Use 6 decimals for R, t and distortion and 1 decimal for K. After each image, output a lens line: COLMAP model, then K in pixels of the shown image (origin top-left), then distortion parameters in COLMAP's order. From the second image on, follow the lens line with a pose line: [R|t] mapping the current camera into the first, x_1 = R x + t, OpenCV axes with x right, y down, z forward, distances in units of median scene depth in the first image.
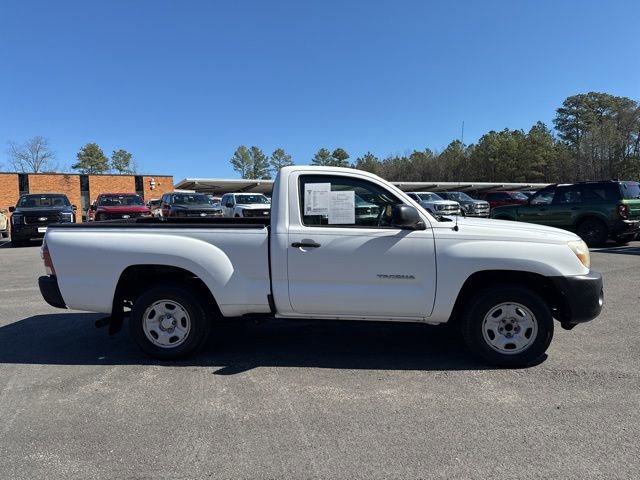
lens RADIAL K [[462.8, 0, 329.8], [0, 462.8, 238.1], [0, 0, 1]] dist [-0.001995, -0.014166]
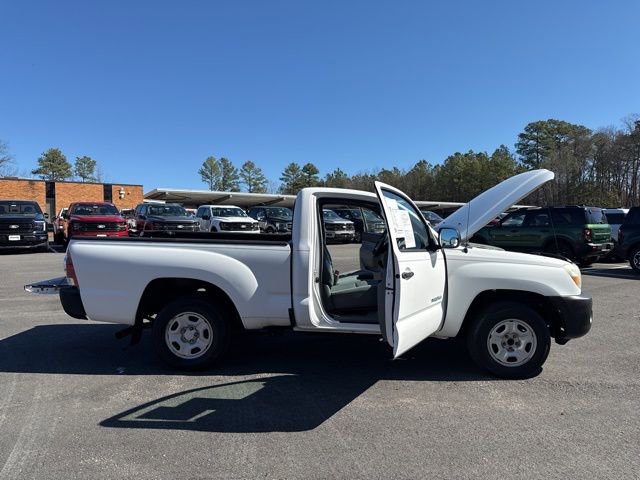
lens RADIAL K [[462.8, 0, 329.8], [0, 462.8, 238.1], [0, 0, 1]] dist [-0.001995, -0.014166]
pose [[0.996857, 0.026578, 0.074636, -0.119255], [-0.024241, 0.999193, -0.032035, -0.006919], [-0.075427, 0.030125, 0.996696, -0.062821]]
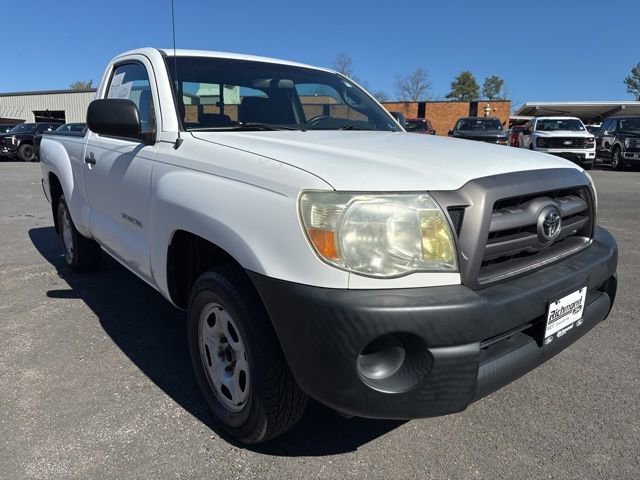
lens RADIAL K [[461.9, 0, 320.0], [0, 461.9, 240.0], [0, 0, 1]] dist [0.004888, 0.000457]
pose [[0.693802, 0.175751, -0.698391, 0.710605], [-0.068713, 0.981495, 0.178734, -0.017415], [0.716881, -0.076017, 0.693039, 0.682448]]
